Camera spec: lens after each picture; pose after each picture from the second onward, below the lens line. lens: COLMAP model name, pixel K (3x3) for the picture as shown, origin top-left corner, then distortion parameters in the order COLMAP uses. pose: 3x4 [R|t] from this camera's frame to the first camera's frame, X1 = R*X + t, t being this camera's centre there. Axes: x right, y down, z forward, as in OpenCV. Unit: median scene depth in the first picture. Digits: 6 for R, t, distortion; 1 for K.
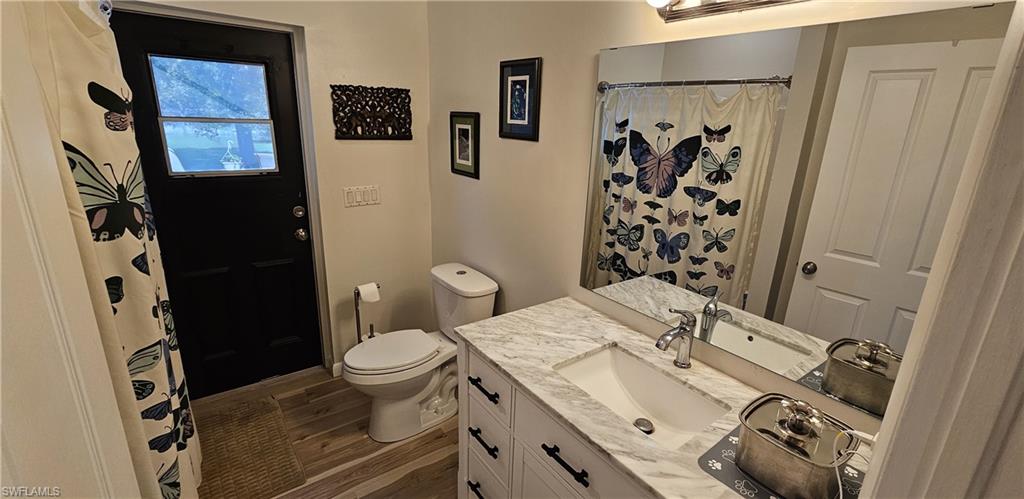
lens RADIAL K [[447.8, 0, 513.7], [0, 447.8, 248.1], [0, 0, 1]] dist [0.001577, -0.000097]
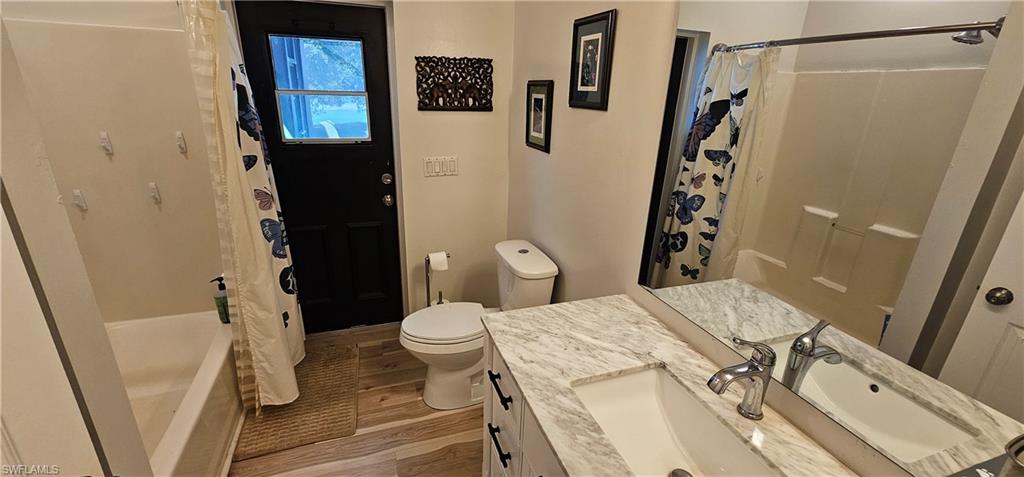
lens RADIAL K [[420.7, 0, 495.9], [0, 420.7, 236.9], [0, 0, 1]] dist [-0.002927, 0.001048]
pose [[0.949787, 0.090494, -0.299526, 0.108318], [-0.078143, 0.995533, 0.052987, -0.021698], [0.302983, -0.026920, 0.952616, 0.149761]]
